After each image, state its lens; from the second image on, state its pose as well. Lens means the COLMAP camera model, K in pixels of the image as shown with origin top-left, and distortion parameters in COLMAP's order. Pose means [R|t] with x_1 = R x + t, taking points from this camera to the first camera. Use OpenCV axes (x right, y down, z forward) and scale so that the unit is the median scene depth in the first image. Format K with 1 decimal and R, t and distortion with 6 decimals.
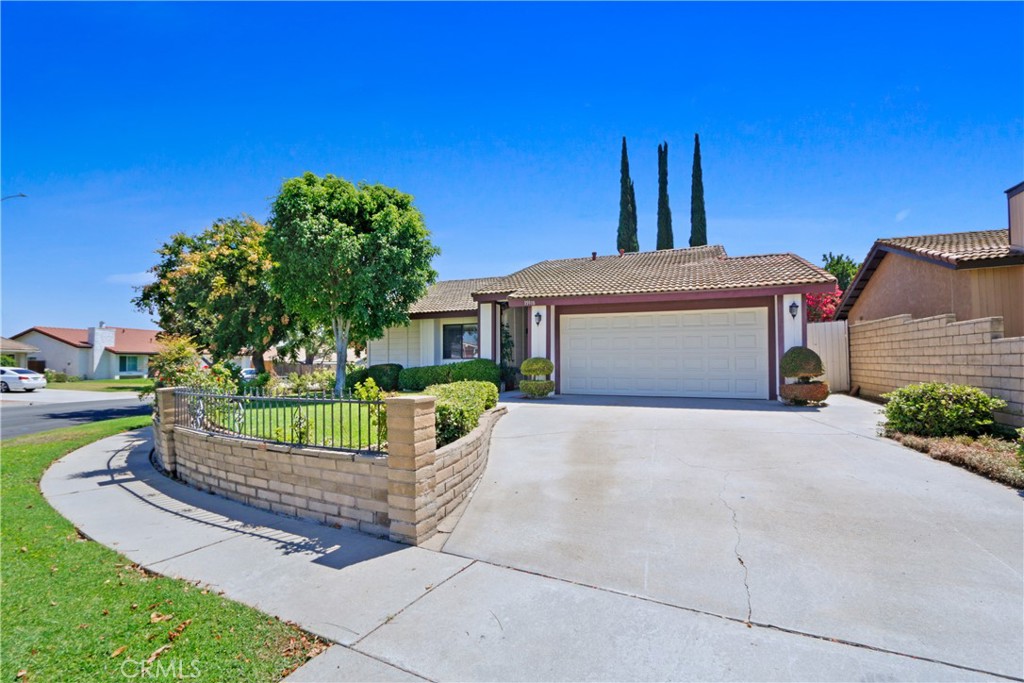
lens RADIAL K [[472.4, 0, 516.5], [0, 472.4, 342.8], [0, 0, 1]] dist [-0.026928, 0.005257]
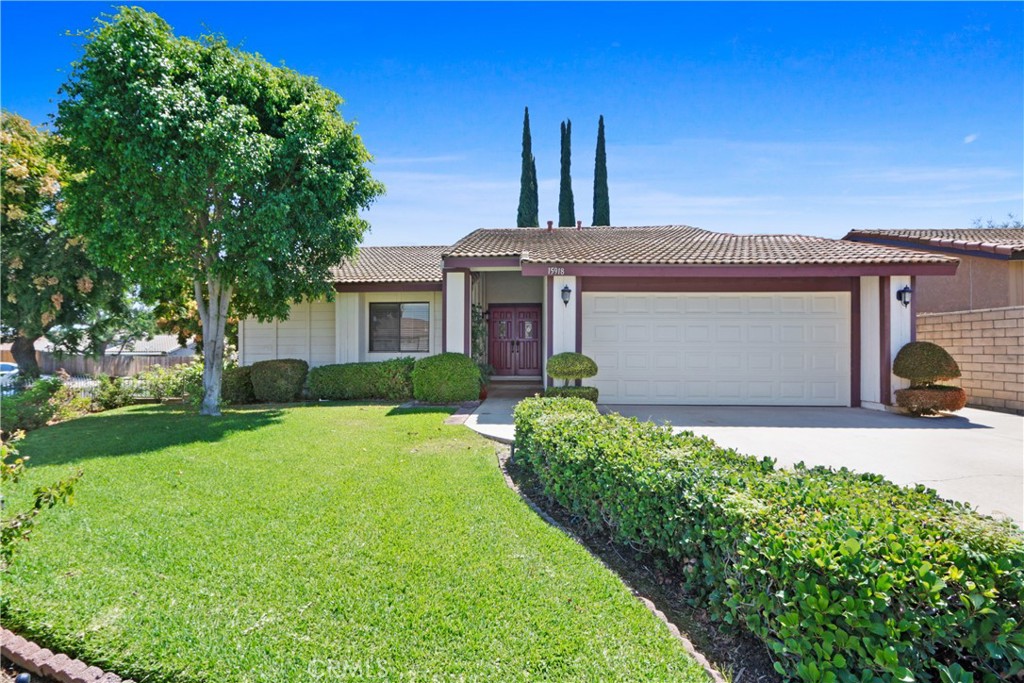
lens RADIAL K [[472.4, 0, 514.5], [0, 472.4, 344.8], [0, 0, 1]] dist [-0.026928, 0.005257]
pose [[0.945033, 0.008620, 0.326863, -0.218053], [-0.017178, 0.999581, 0.023306, 0.004861], [-0.326525, -0.027640, 0.944784, 0.340199]]
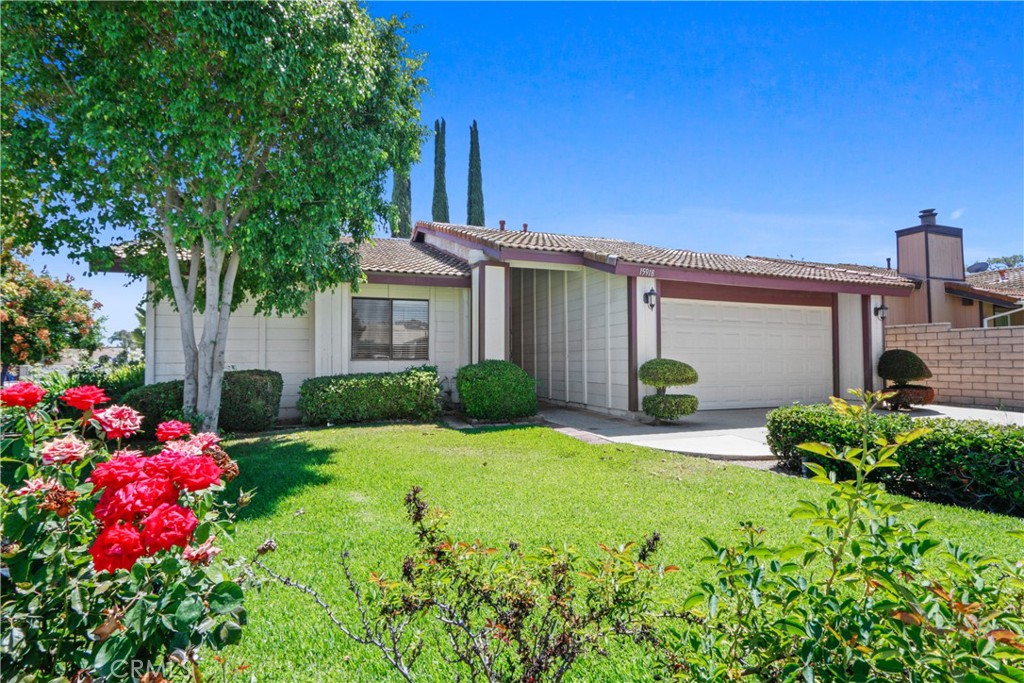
lens RADIAL K [[472.4, 0, 503.2], [0, 472.4, 344.8], [0, 0, 1]] dist [-0.026928, 0.005257]
pose [[0.744155, 0.022671, 0.667623, -0.476374], [-0.028586, 0.999589, -0.002082, 0.016997], [-0.667396, -0.017535, 0.744497, 0.596822]]
